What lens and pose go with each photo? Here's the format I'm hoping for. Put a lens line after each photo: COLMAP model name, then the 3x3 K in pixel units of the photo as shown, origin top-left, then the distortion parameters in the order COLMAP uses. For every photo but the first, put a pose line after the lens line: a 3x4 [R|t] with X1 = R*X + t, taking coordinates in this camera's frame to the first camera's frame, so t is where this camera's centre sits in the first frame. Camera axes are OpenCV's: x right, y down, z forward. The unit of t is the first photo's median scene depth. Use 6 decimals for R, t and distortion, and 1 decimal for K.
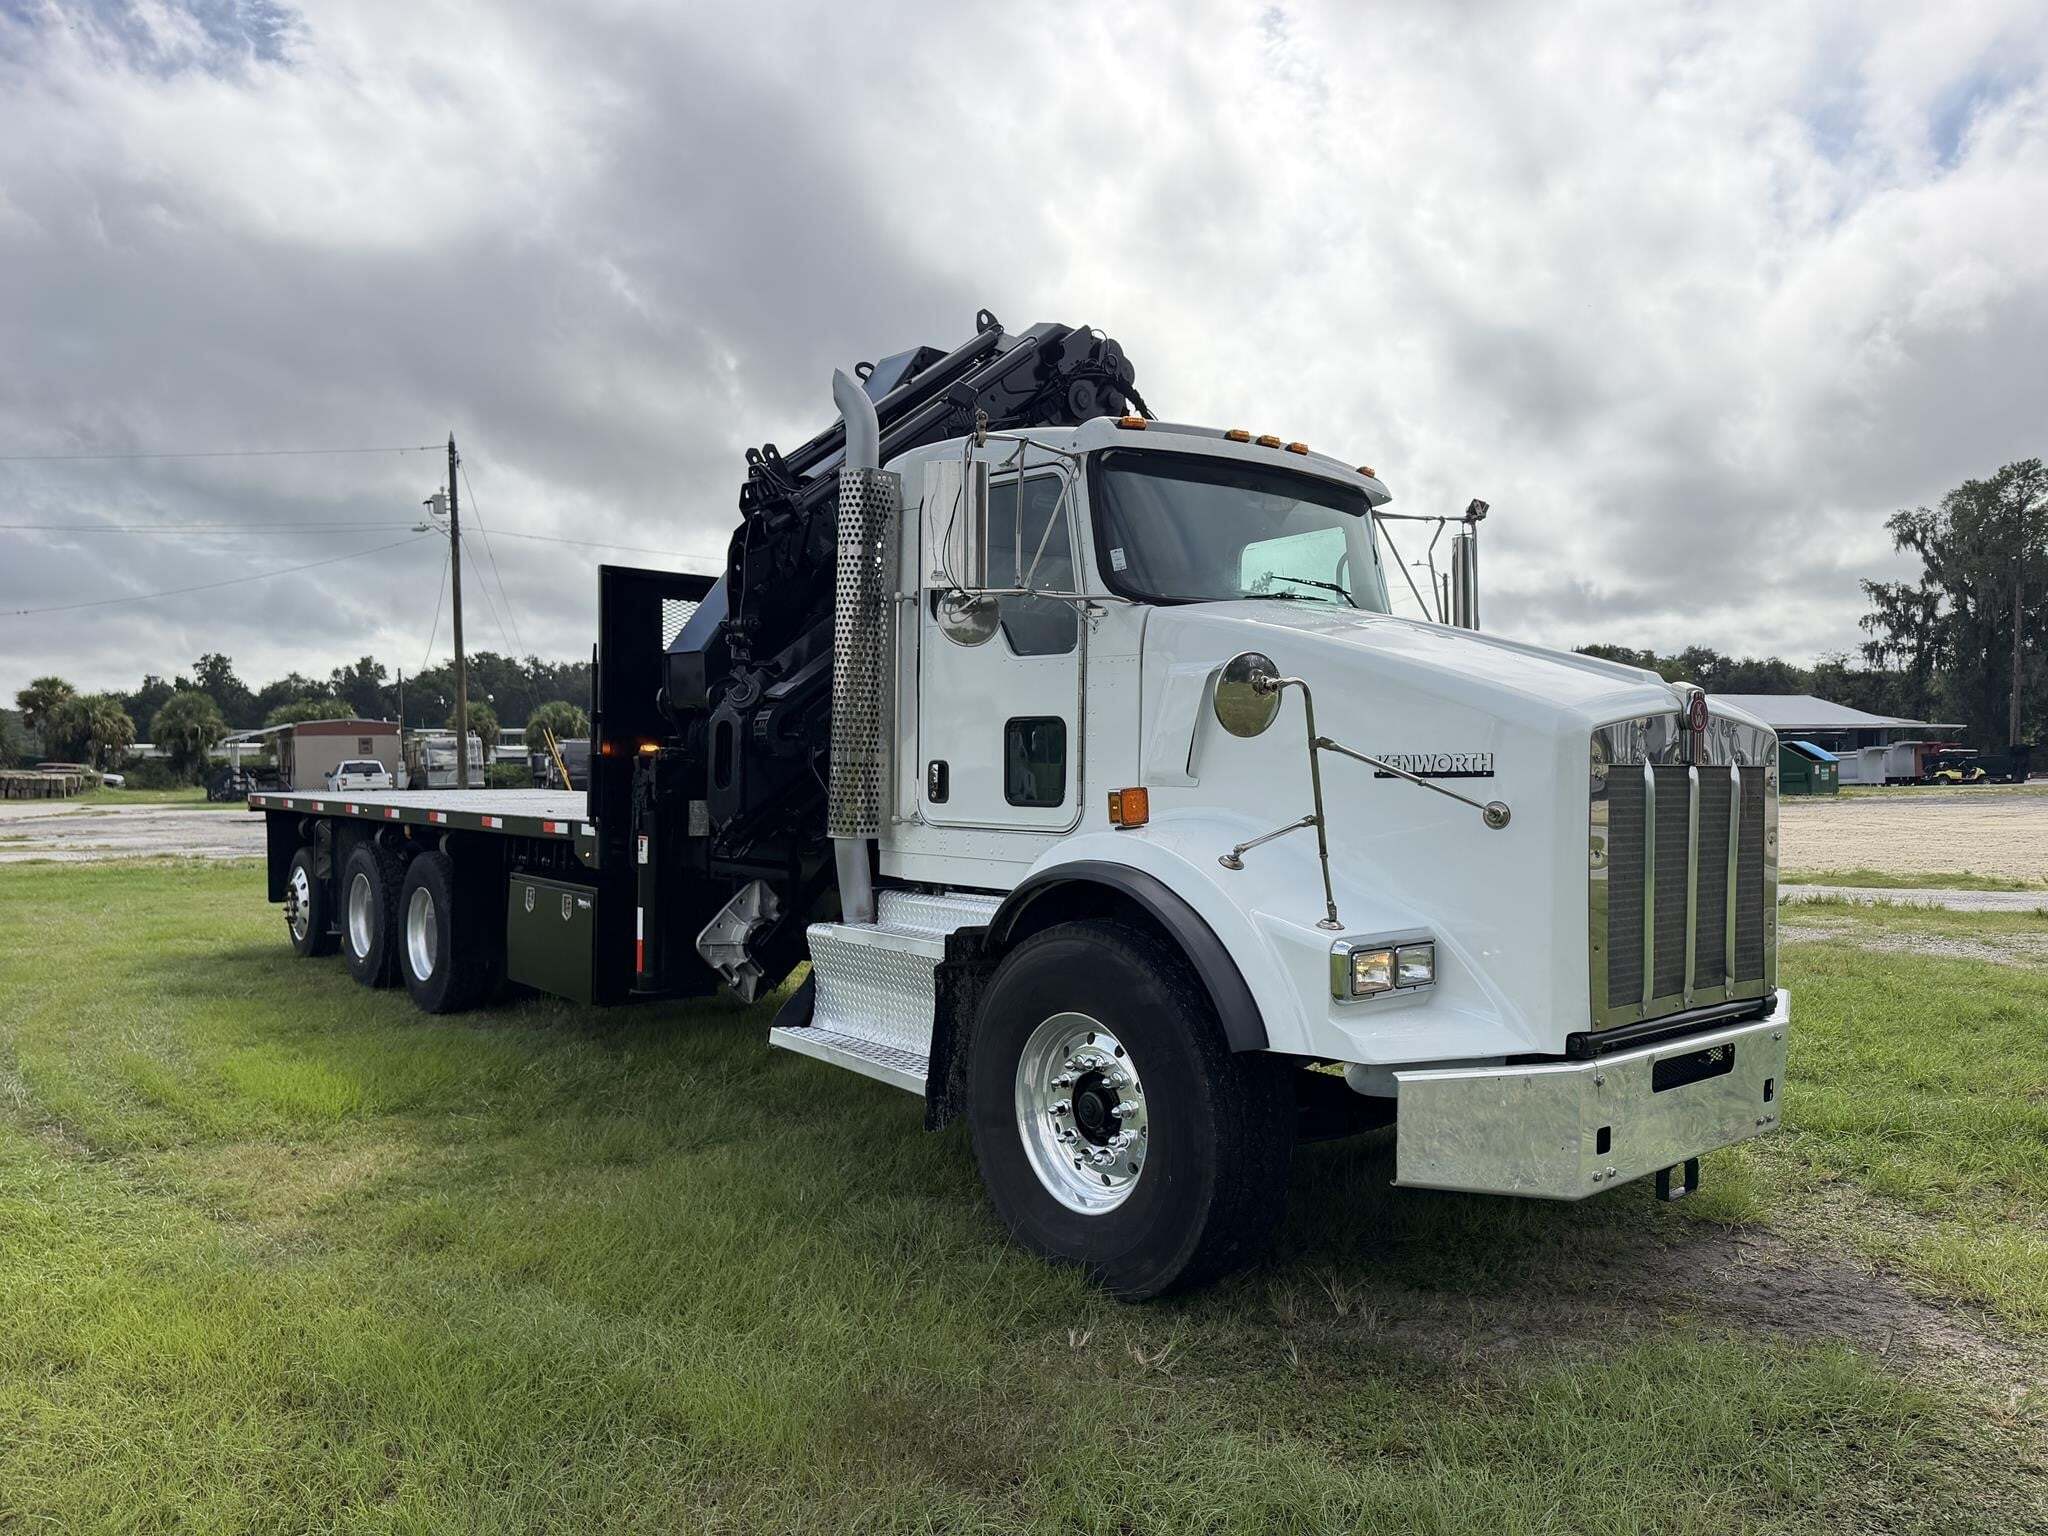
lens RADIAL K [[1457.1, 0, 942.3], [0, 1457.1, 773.5], [0, 0, 1]] dist [-0.118155, 0.116673]
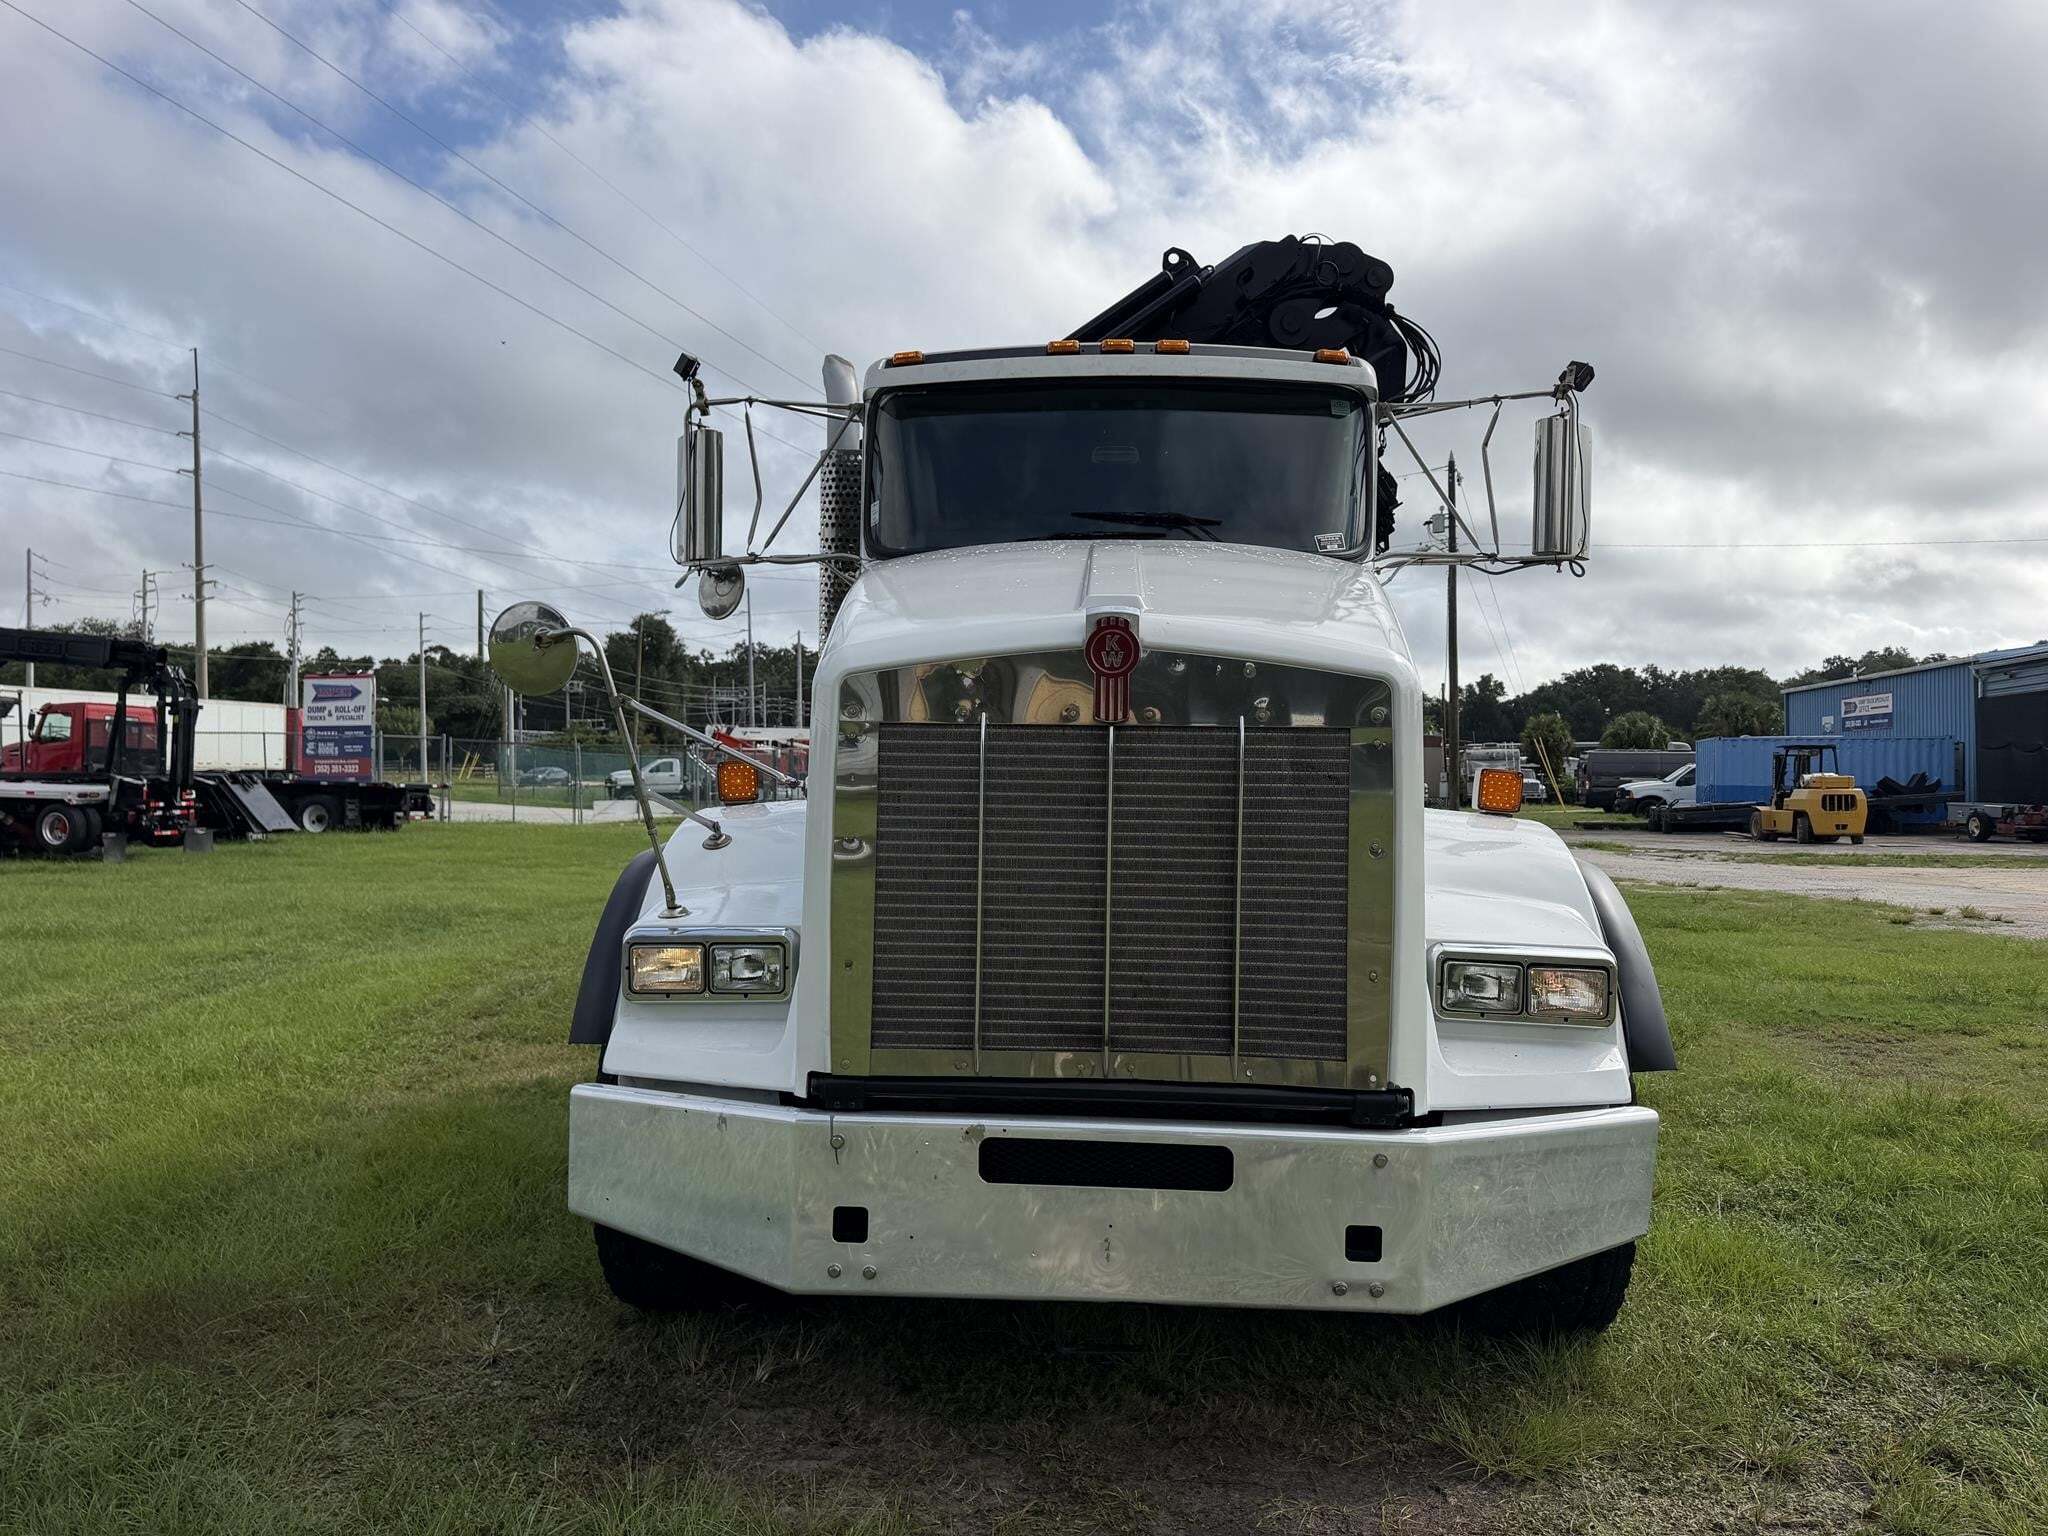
lens RADIAL K [[1418.0, 0, 1013.4], [0, 1418.0, 795.4], [0, 0, 1]] dist [0.073168, -0.075369]
pose [[0.751777, 0.008154, -0.659367, 0.390931], [-0.005376, 0.999966, 0.006236, 0.010487], [0.659395, -0.001143, 0.751796, 0.188047]]
